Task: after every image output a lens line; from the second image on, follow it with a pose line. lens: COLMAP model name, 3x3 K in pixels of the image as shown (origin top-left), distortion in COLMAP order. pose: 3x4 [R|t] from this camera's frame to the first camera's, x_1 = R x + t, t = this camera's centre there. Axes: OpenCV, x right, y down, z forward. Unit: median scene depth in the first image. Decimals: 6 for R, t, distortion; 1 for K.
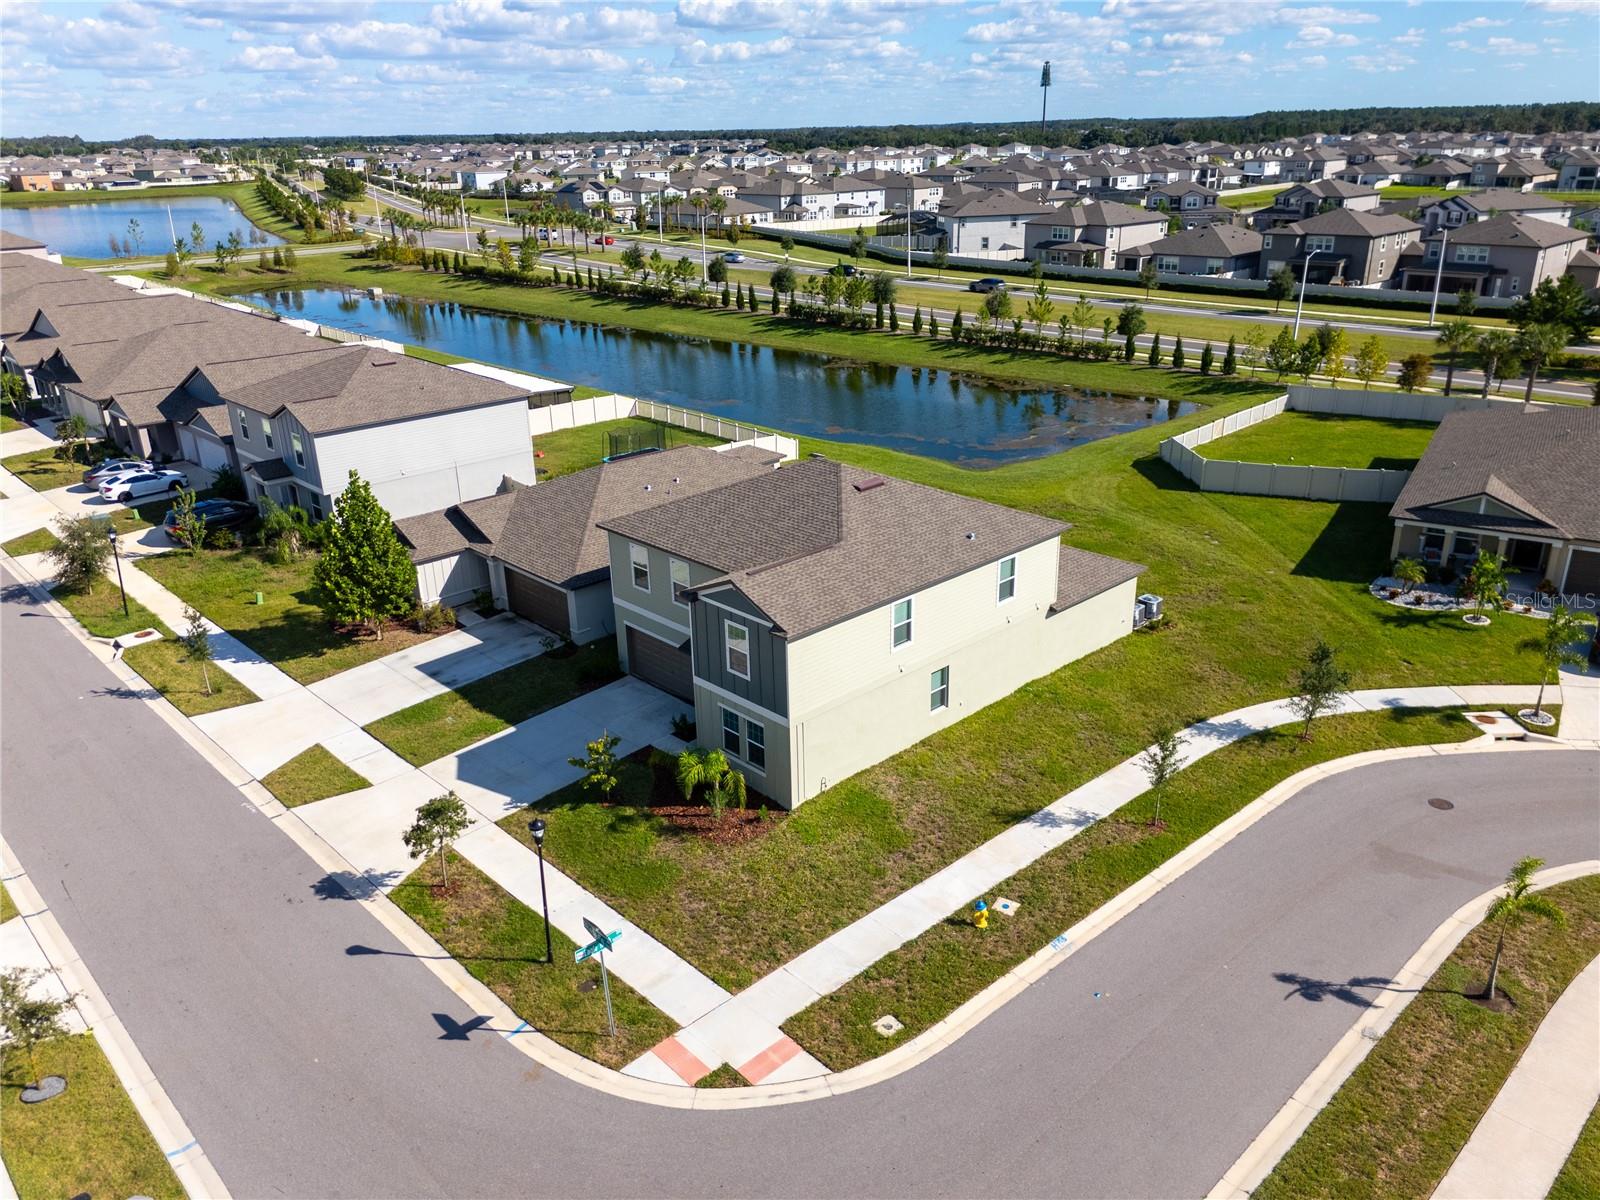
lens RADIAL K [[1180.2, 0, 796.7], [0, 1180.2, 601.2], [0, 0, 1]] dist [0.071302, -0.073672]
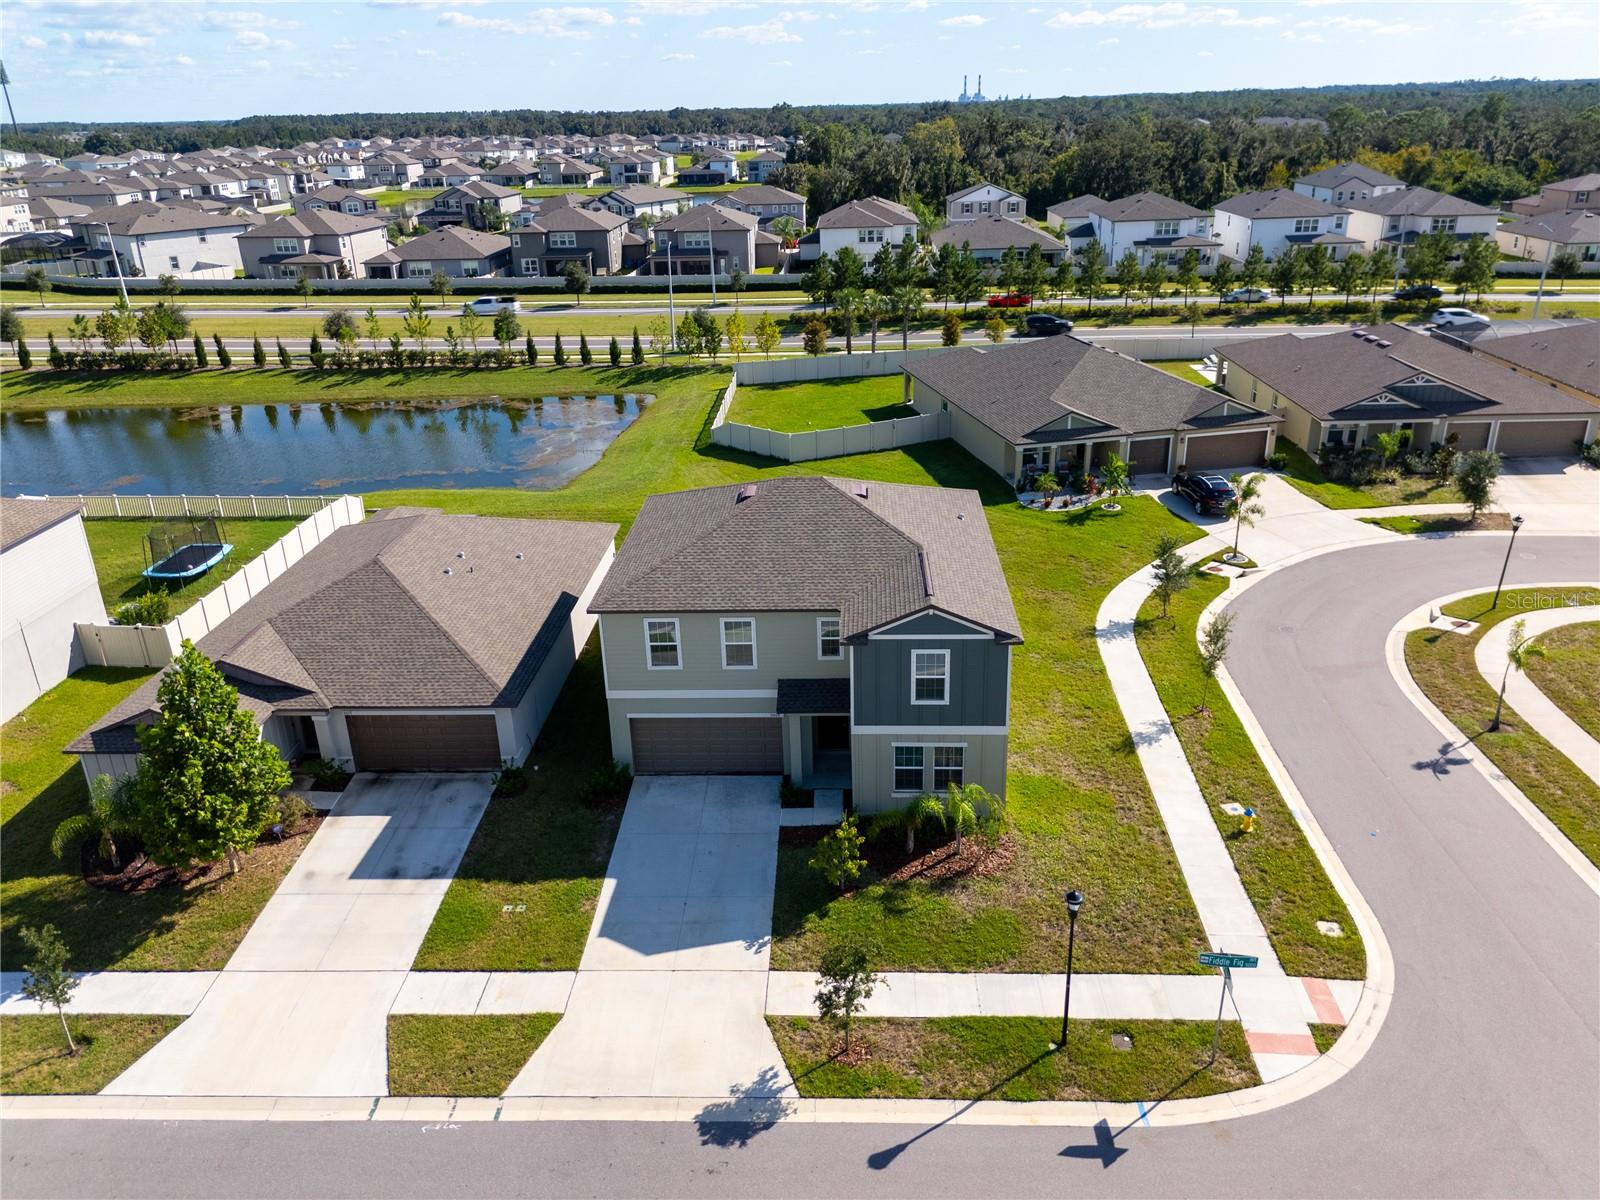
lens RADIAL K [[1180.2, 0, 796.7], [0, 1180.2, 601.2], [0, 0, 1]] dist [0.071302, -0.073672]
pose [[0.724760, -0.263616, 0.636577, -0.499288], [0.265919, 0.959350, 0.094525, -0.094478], [-0.635618, 0.100770, 0.765399, 0.237974]]
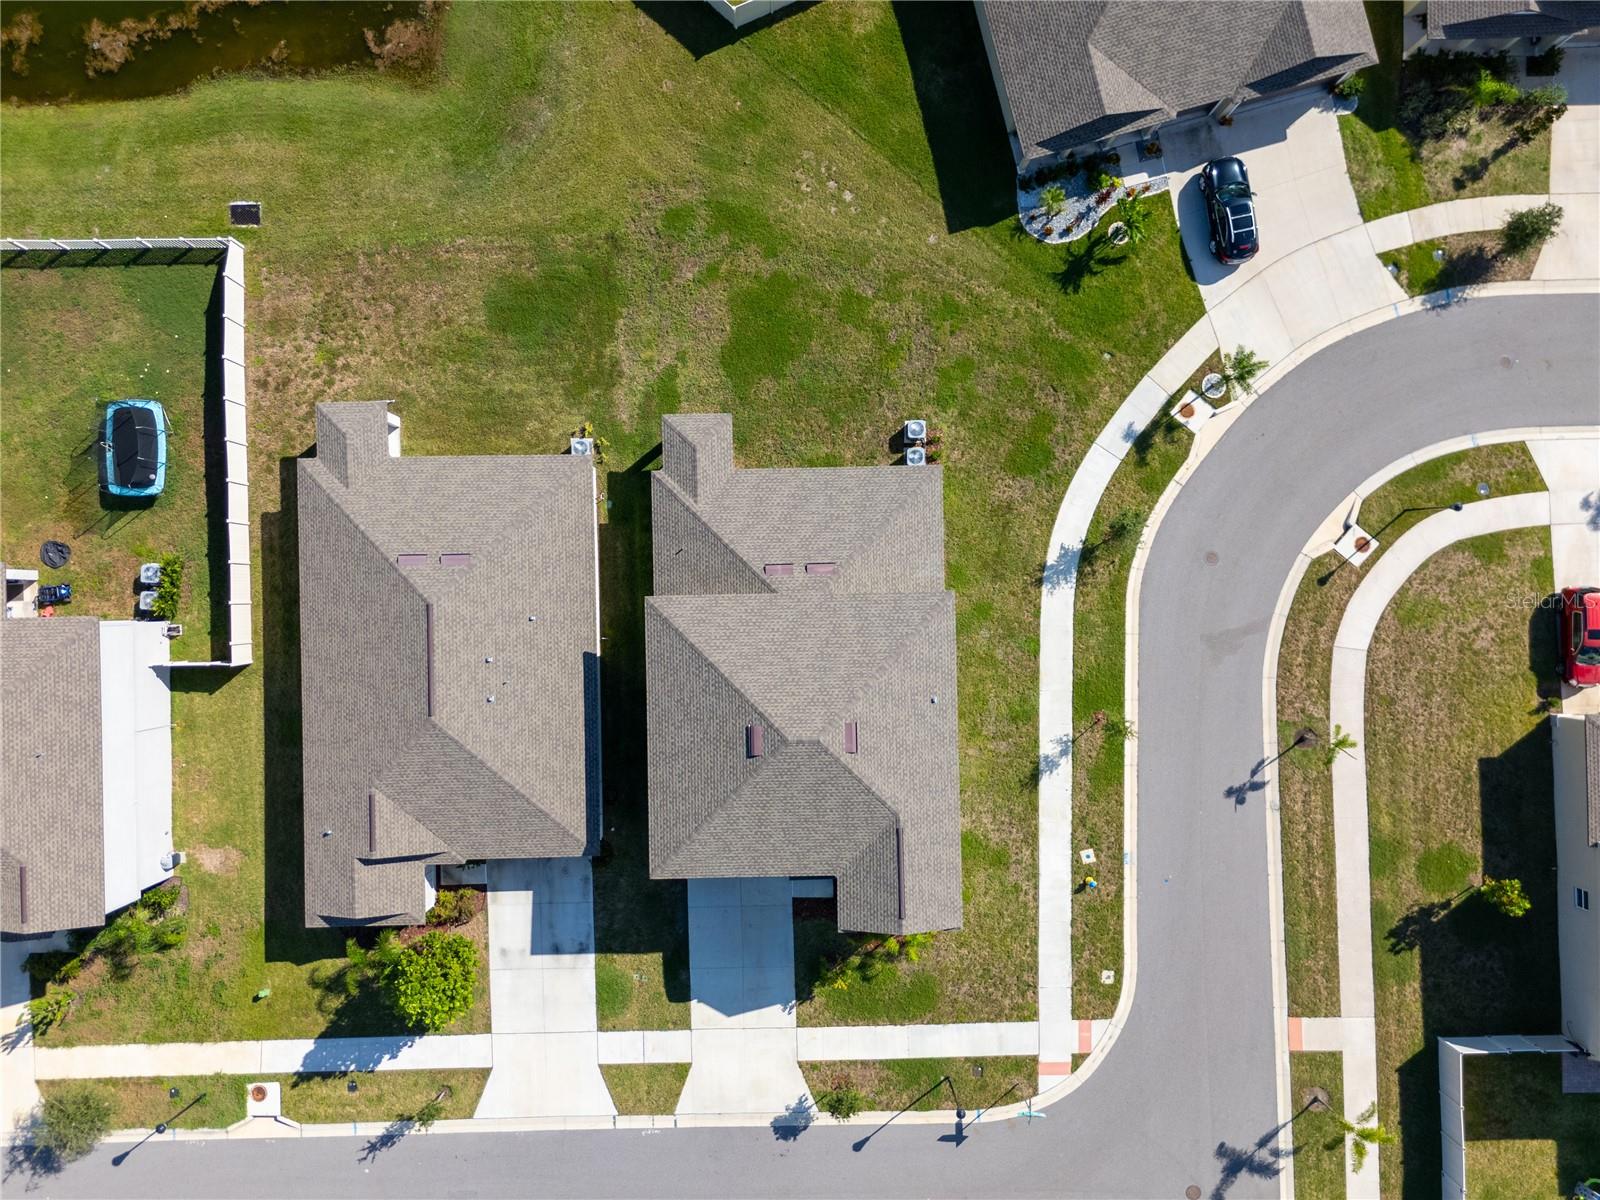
lens RADIAL K [[1180.2, 0, 796.7], [0, 1180.2, 601.2], [0, 0, 1]] dist [0.071302, -0.073672]
pose [[0.675755, -0.736750, 0.023545, 0.077178], [0.253898, 0.262628, 0.930894, -0.975934], [-0.692019, -0.623078, 0.364531, 0.562749]]
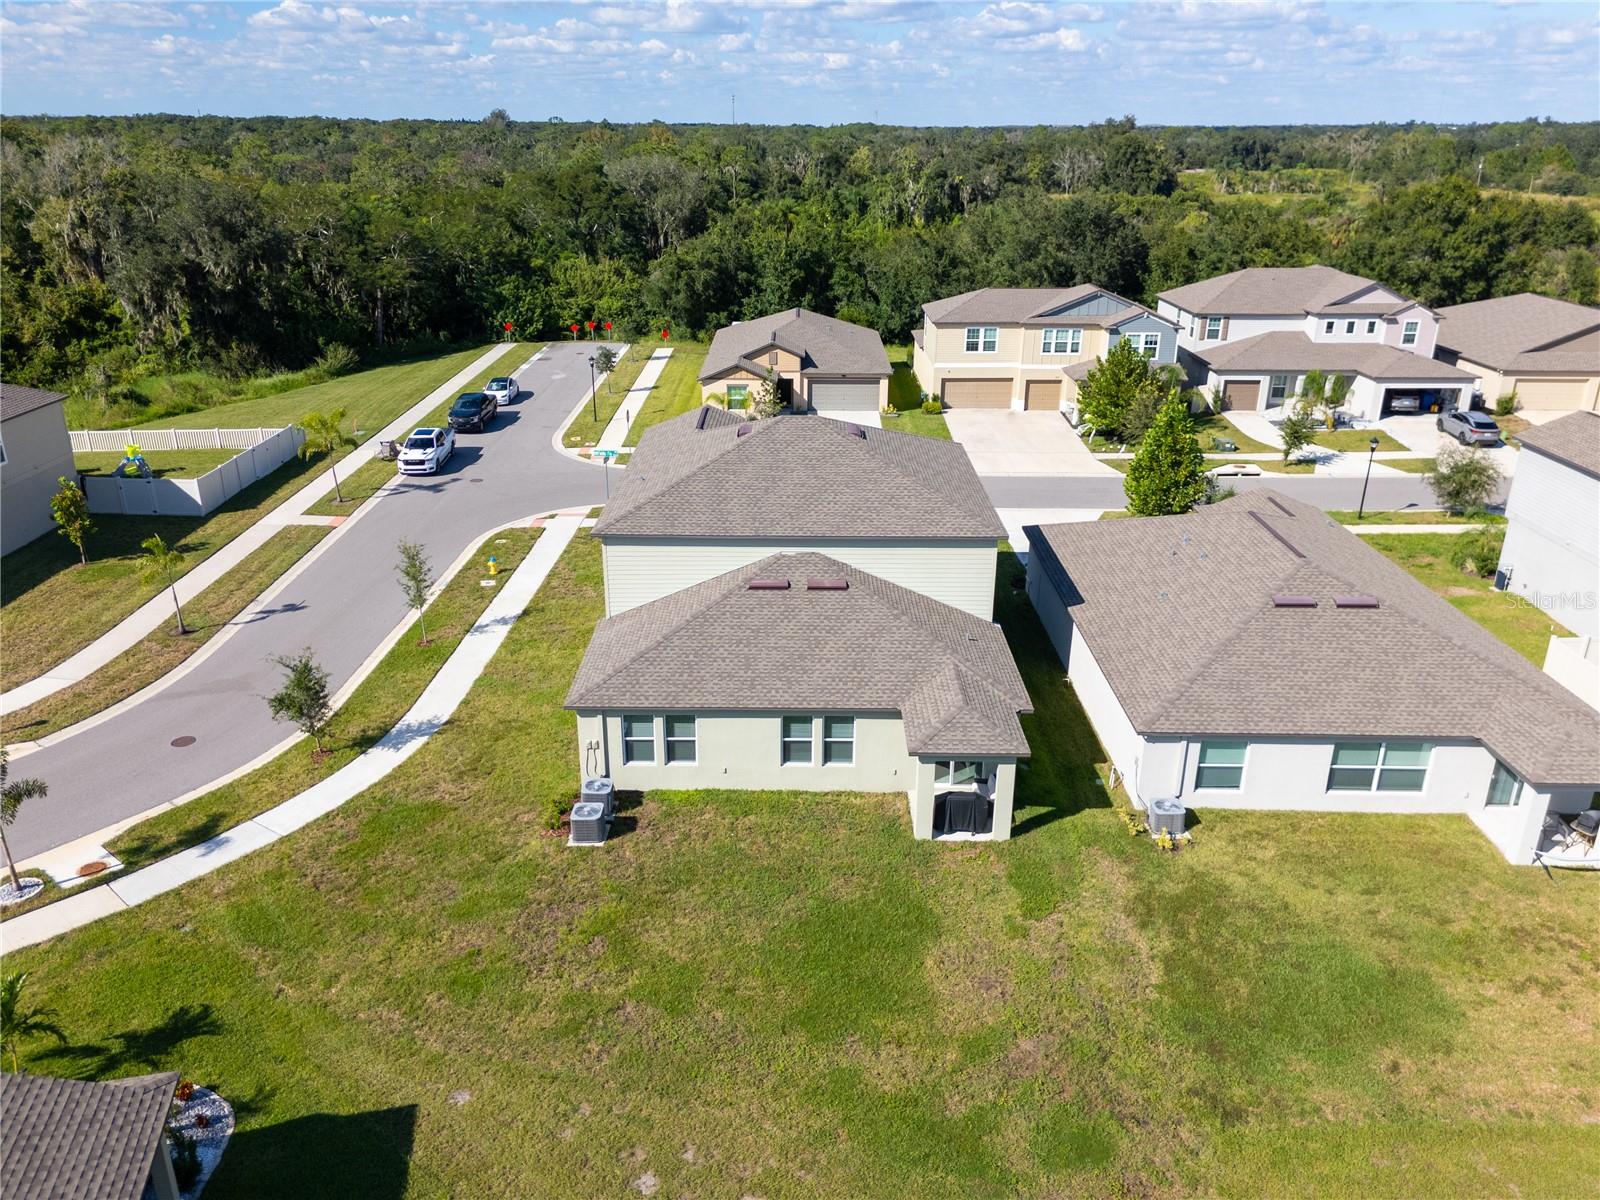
lens RADIAL K [[1180.2, 0, 796.7], [0, 1180.2, 601.2], [0, 0, 1]] dist [0.071302, -0.073672]
pose [[-0.694145, 0.281265, -0.662611, 0.589029], [-0.255406, 0.764379, 0.592024, -0.474781], [0.673001, 0.580186, -0.458753, 1.261927]]
